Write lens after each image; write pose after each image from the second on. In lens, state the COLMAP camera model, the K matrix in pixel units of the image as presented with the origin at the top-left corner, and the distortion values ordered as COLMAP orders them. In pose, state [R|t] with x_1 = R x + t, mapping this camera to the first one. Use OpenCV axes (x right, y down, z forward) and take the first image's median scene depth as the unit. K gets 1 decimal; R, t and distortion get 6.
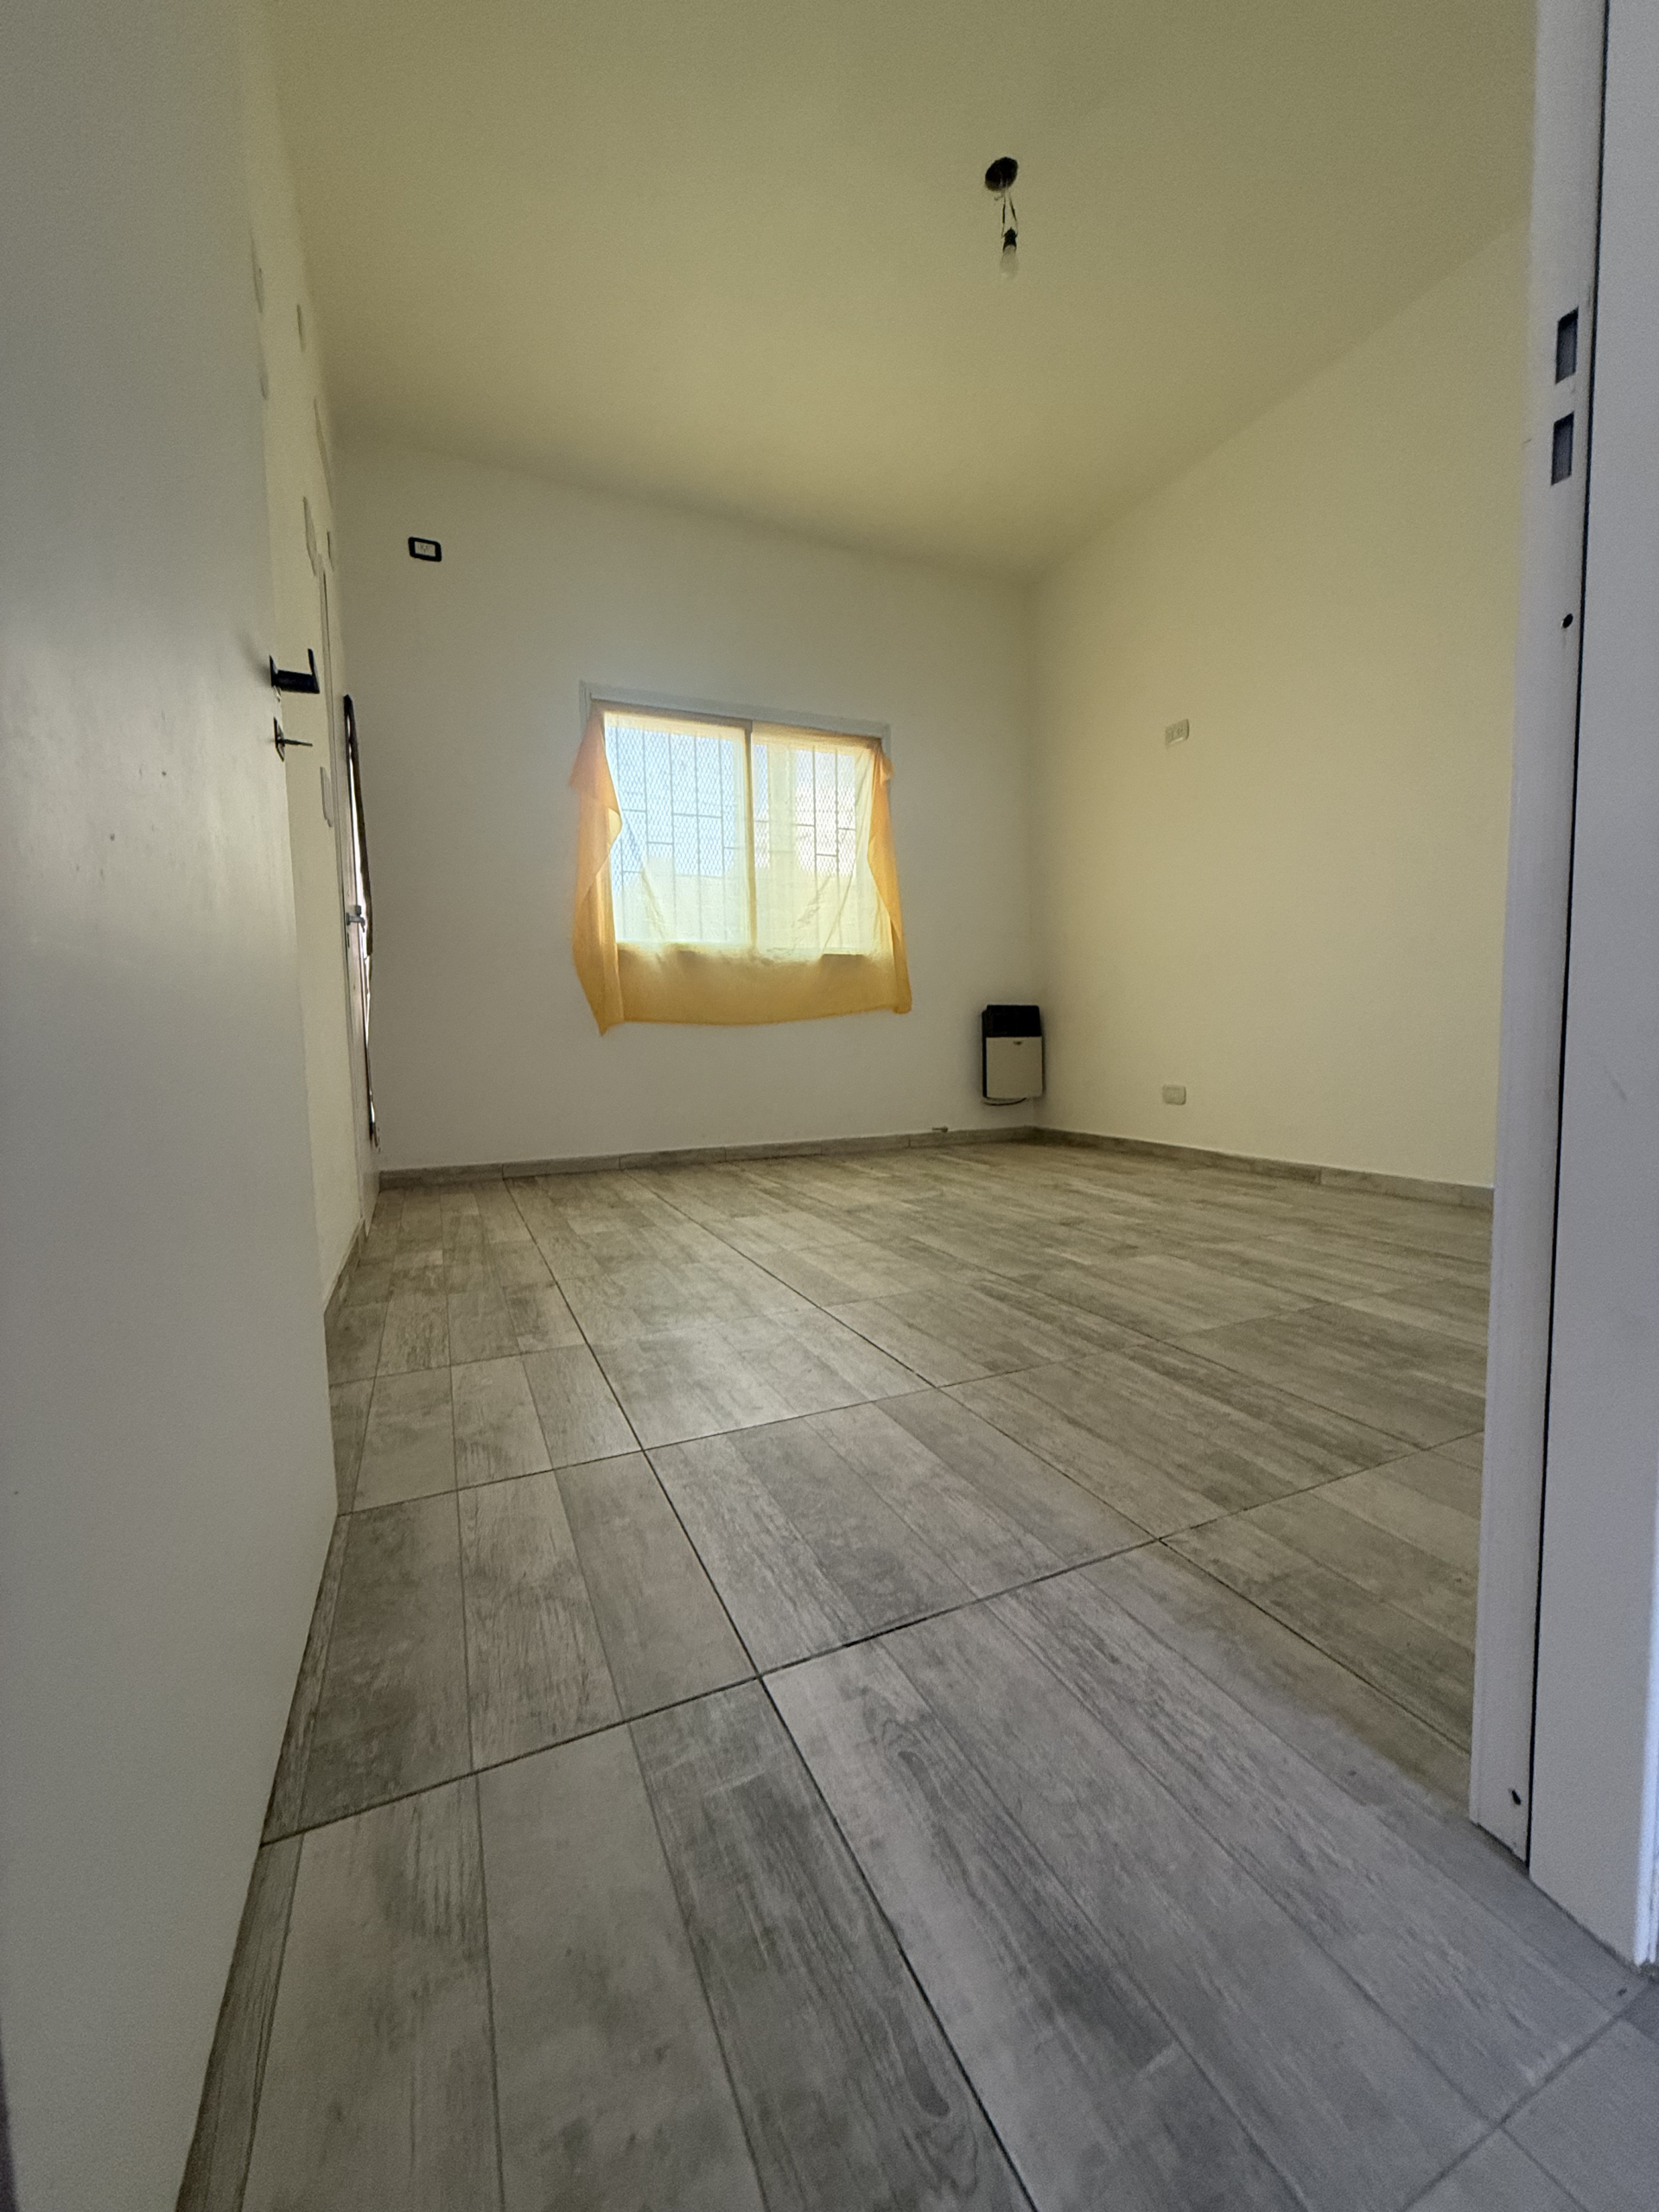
lens RADIAL K [[879.1, 0, 832.1], [0, 879.1, 1101.2], [0, 0, 1]] dist [0.000243, 0.000184]
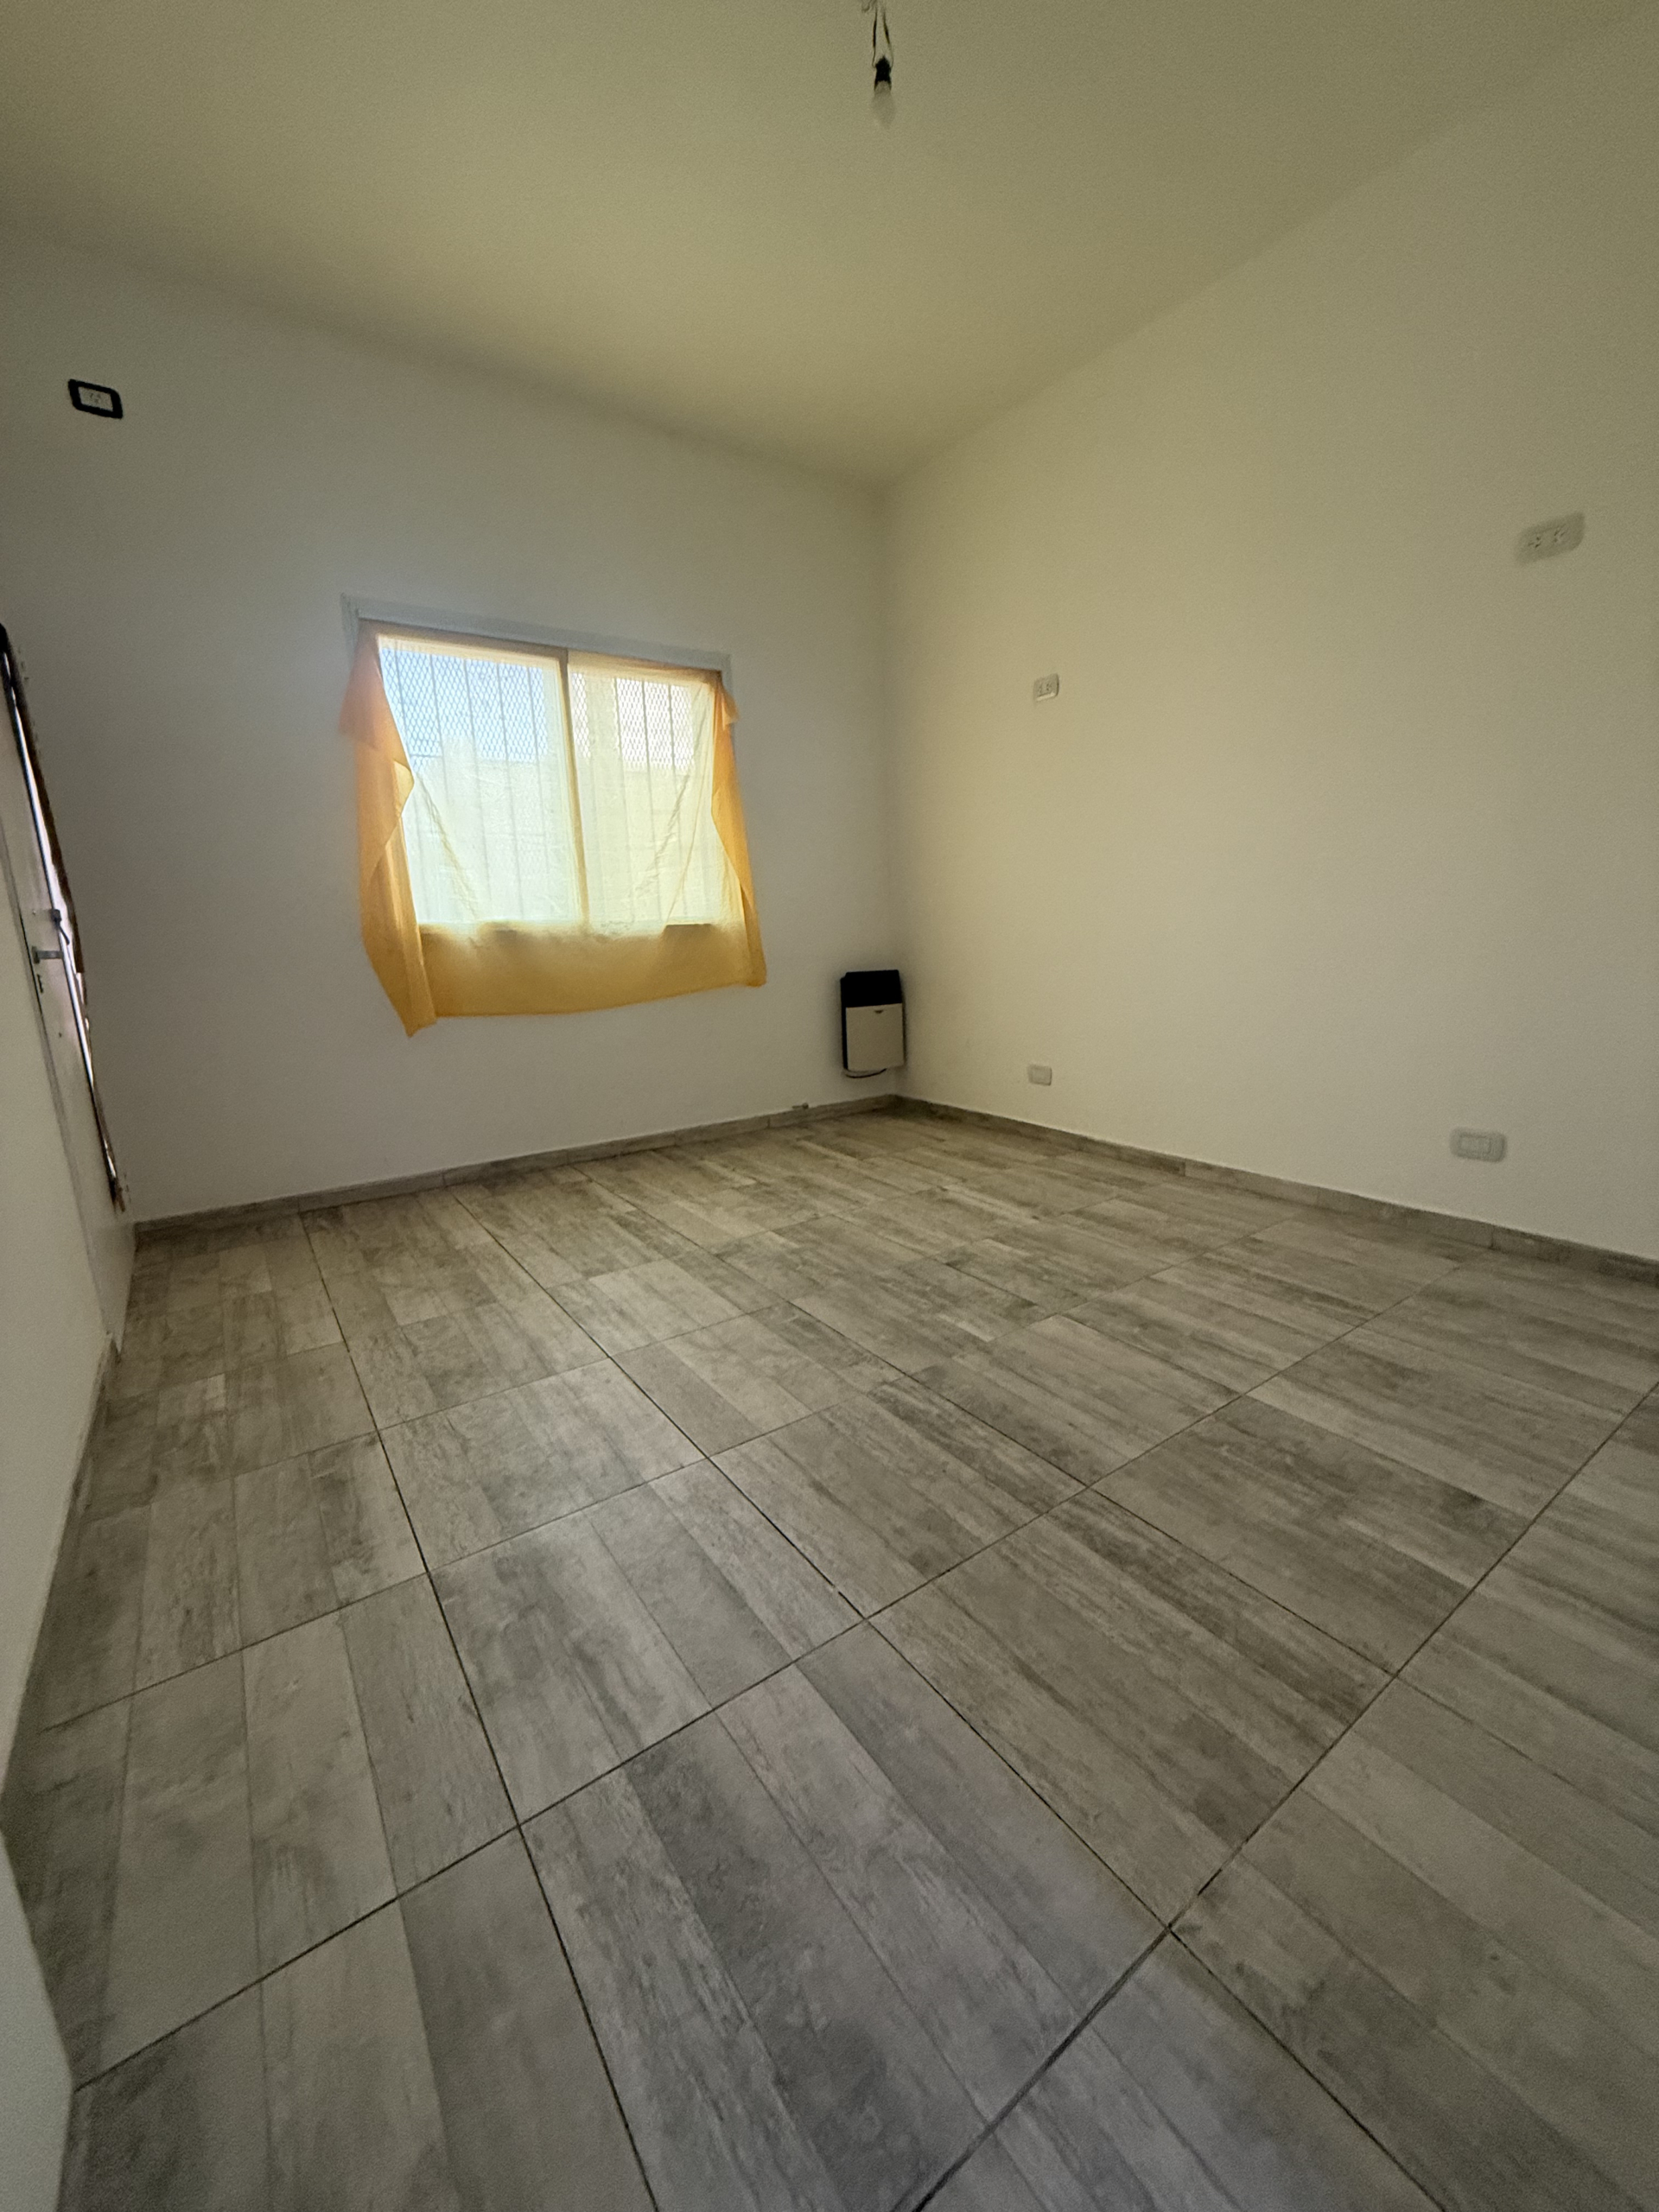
lens RADIAL K [[879.1, 0, 832.1], [0, 879.1, 1101.2], [0, 0, 1]] dist [0.000243, 0.000184]
pose [[0.982273, -0.048905, 0.180966, -0.026685], [0.026029, 0.991601, 0.126692, -0.172460], [-0.185642, -0.119735, 0.975295, 0.135993]]
